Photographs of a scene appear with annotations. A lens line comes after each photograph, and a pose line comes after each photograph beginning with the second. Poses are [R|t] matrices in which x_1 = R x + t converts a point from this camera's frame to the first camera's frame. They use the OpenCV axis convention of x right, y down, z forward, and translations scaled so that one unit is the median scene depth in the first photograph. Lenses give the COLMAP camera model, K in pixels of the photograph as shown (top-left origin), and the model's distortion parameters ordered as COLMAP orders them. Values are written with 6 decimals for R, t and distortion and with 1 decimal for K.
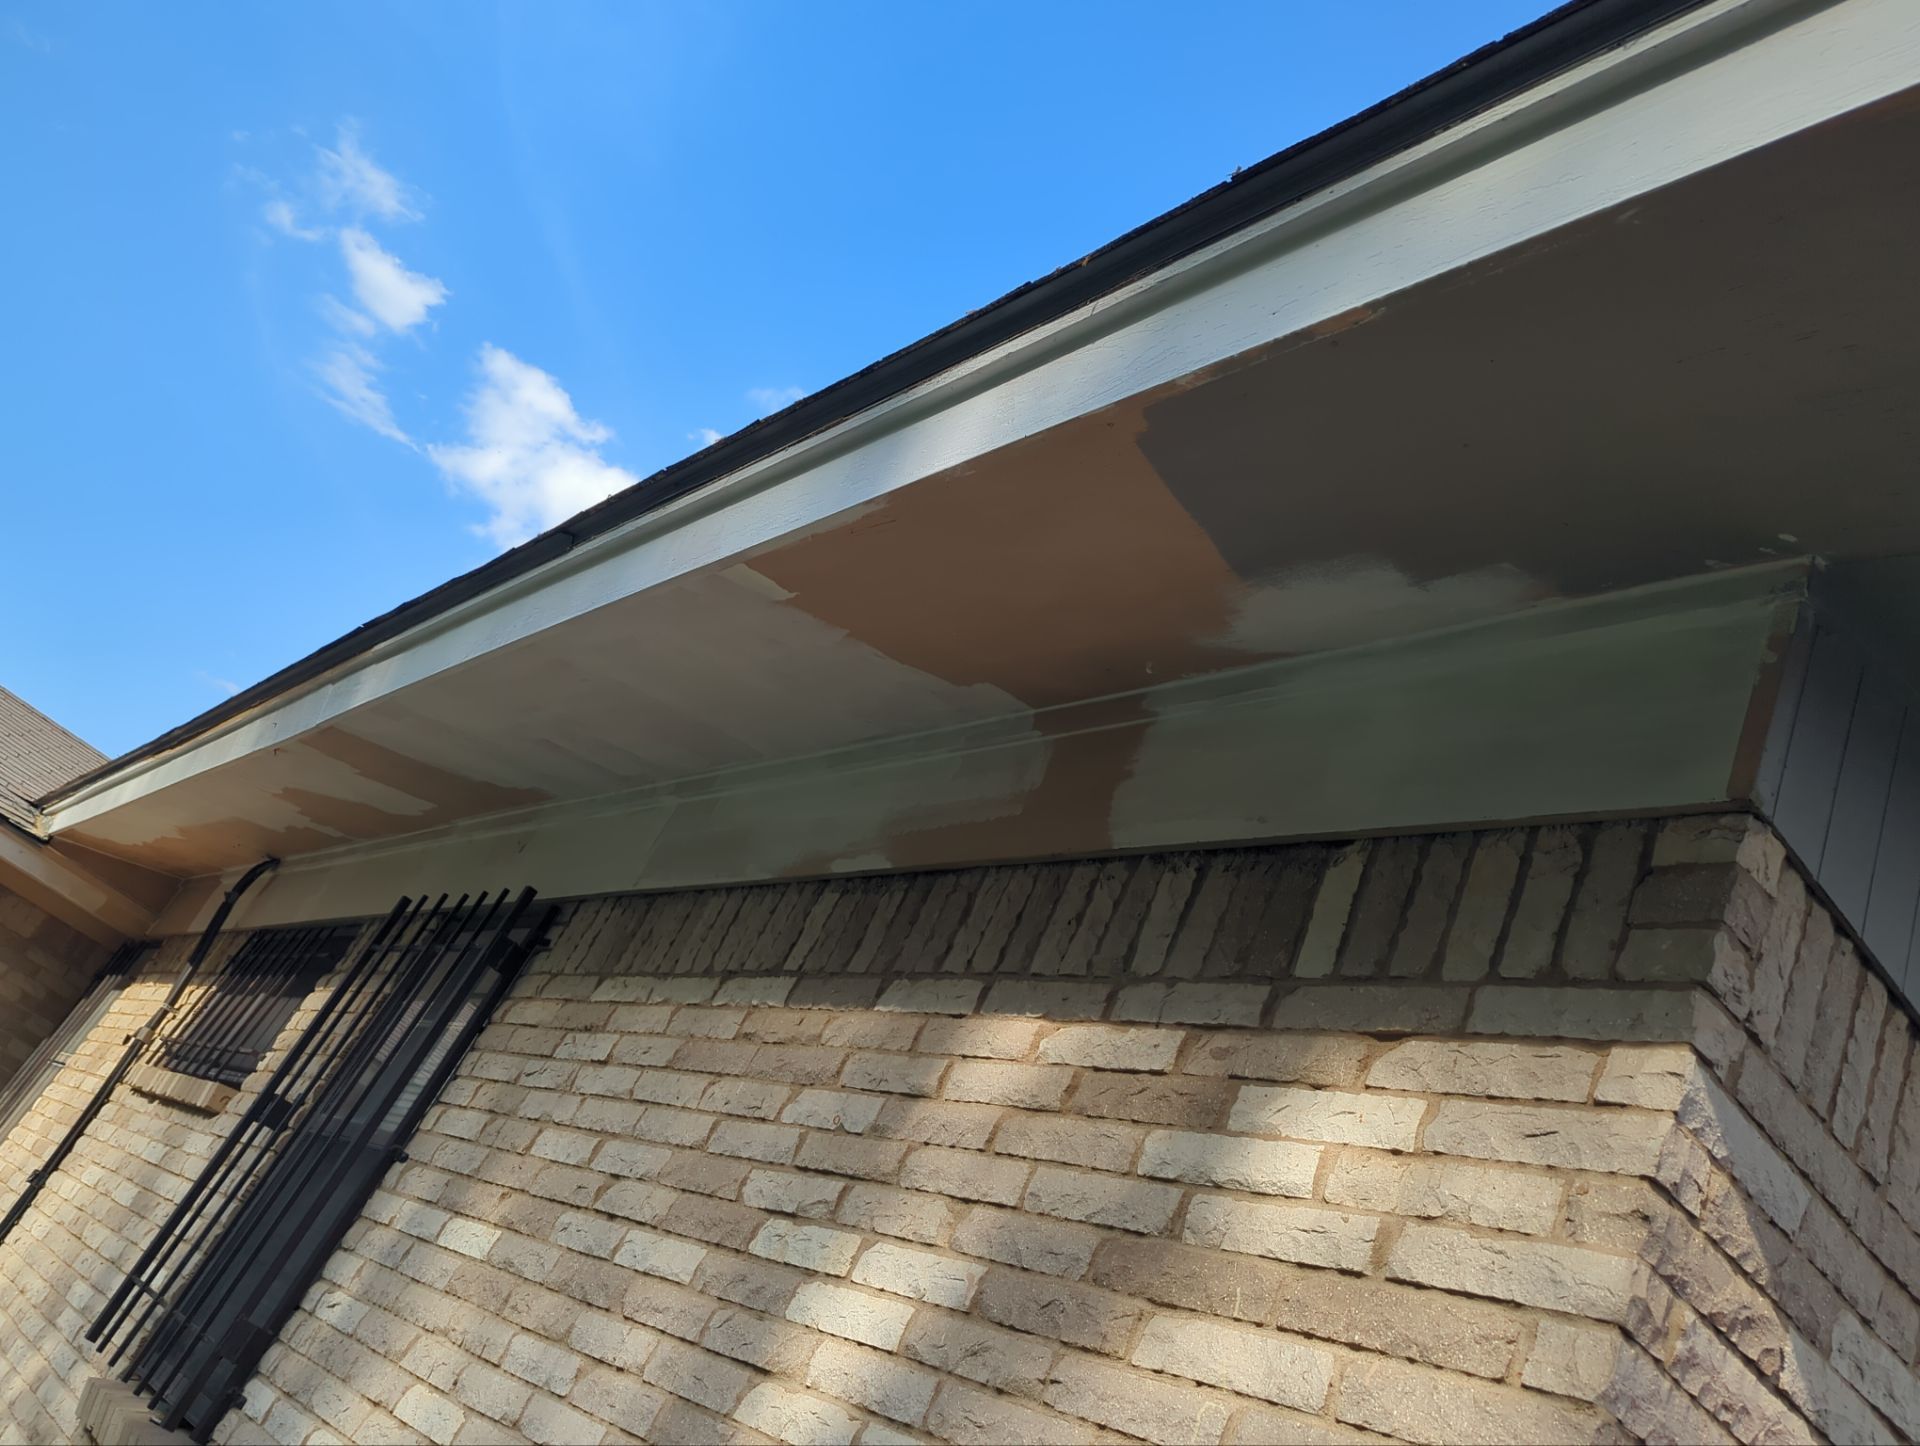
lens RADIAL K [[1555.0, 0, 960.0], [0, 1555.0, 723.0], [0, 0, 1]] dist [0.034772, -0.008391]
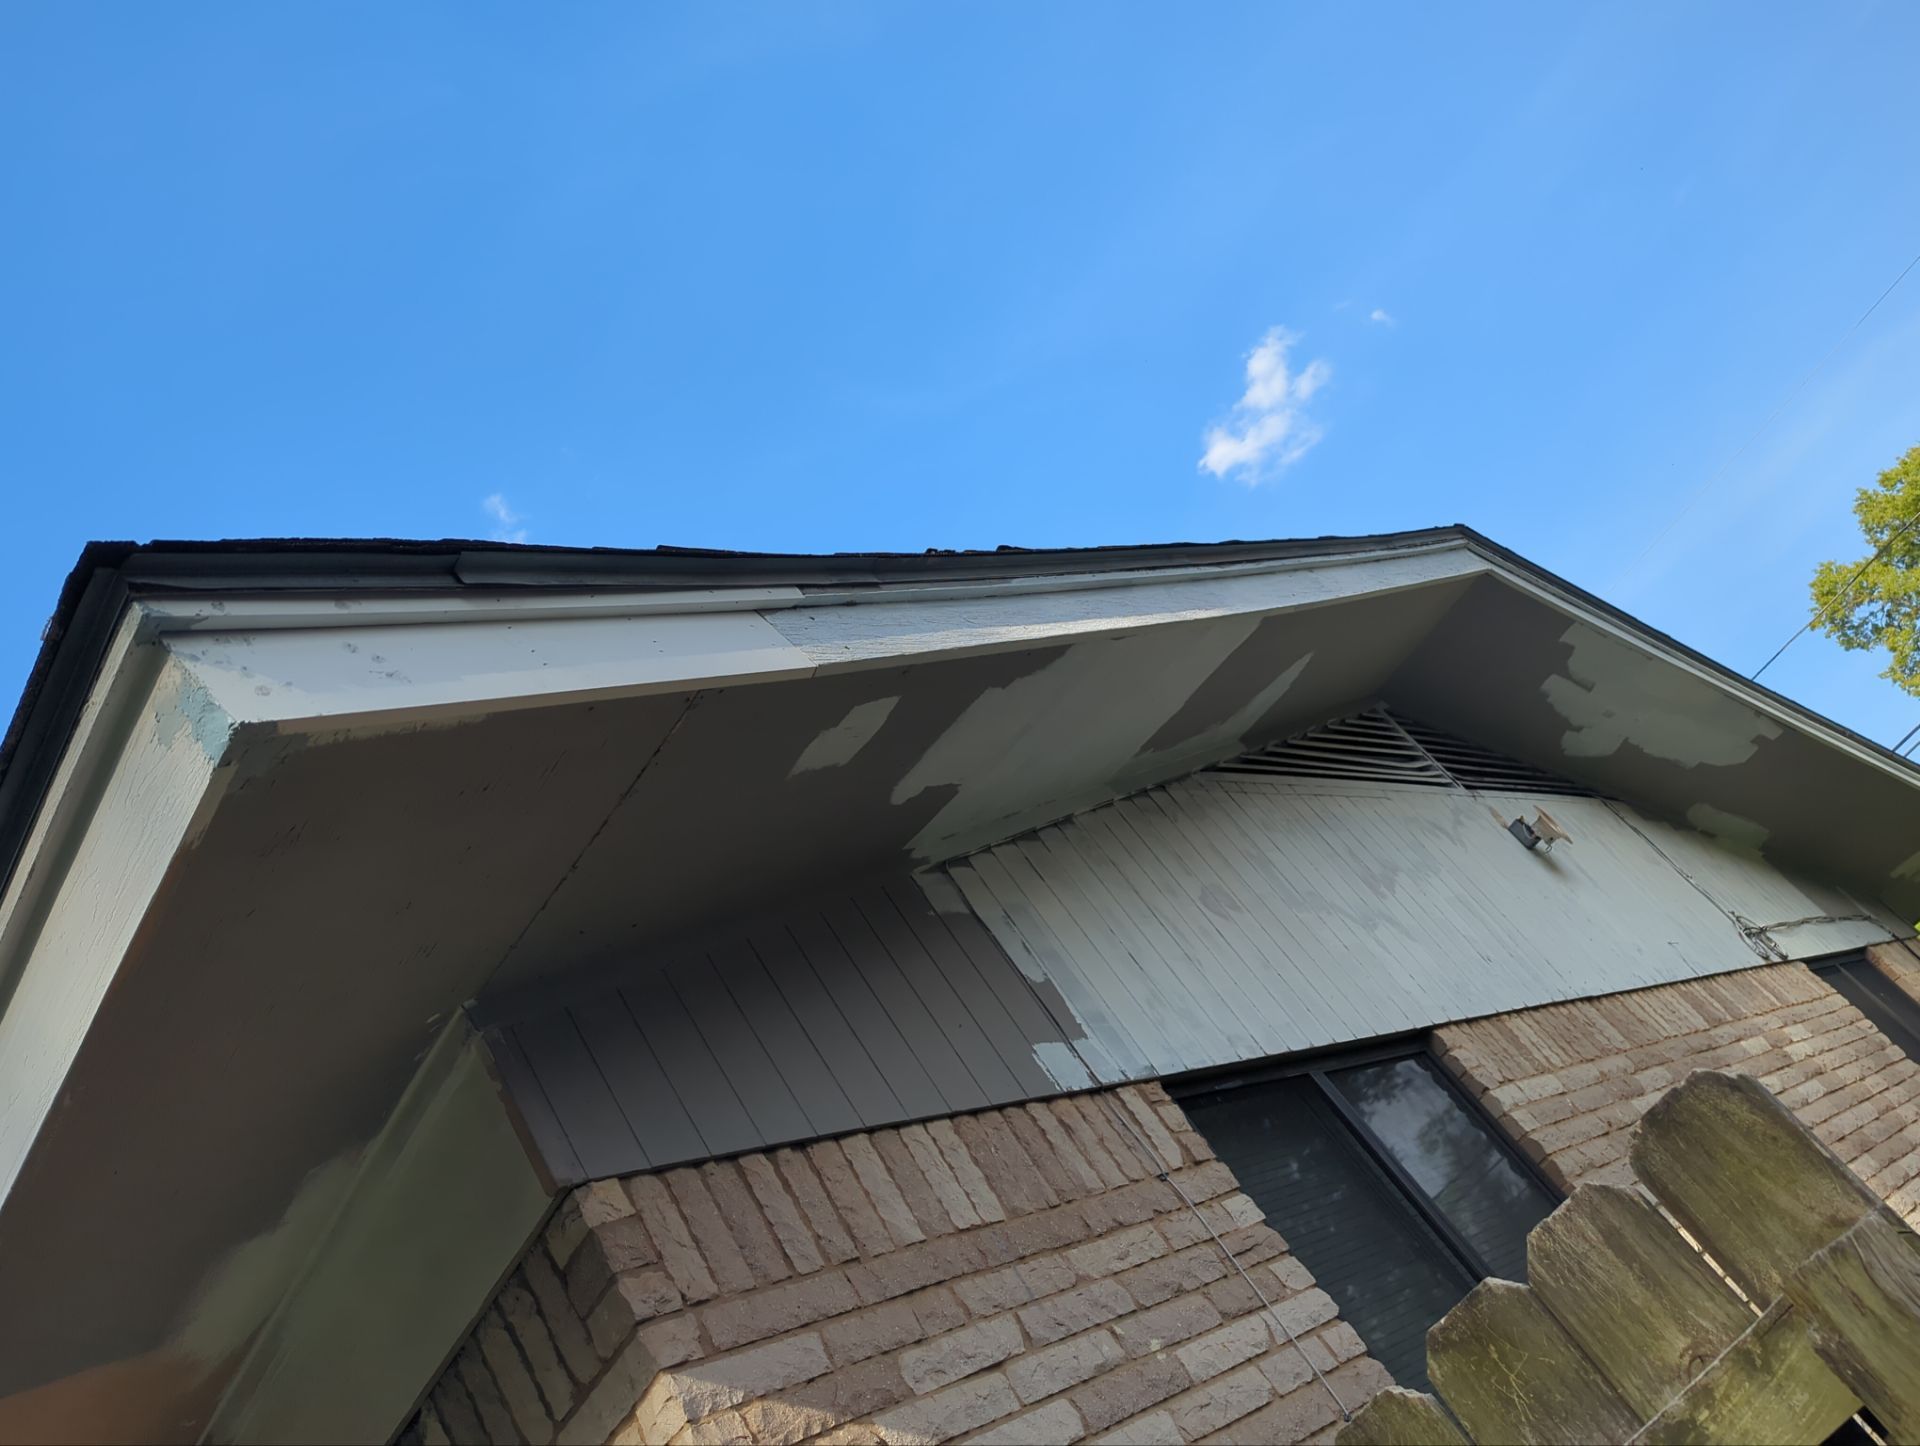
lens RADIAL K [[1555.0, 0, 960.0], [0, 1555.0, 723.0], [0, 0, 1]] dist [0.034772, -0.008391]
pose [[0.524333, -0.698598, 0.486863, 0.302556], [0.759008, 0.642614, 0.104663, -0.080557], [-0.385983, 0.314654, 0.867185, -0.359687]]
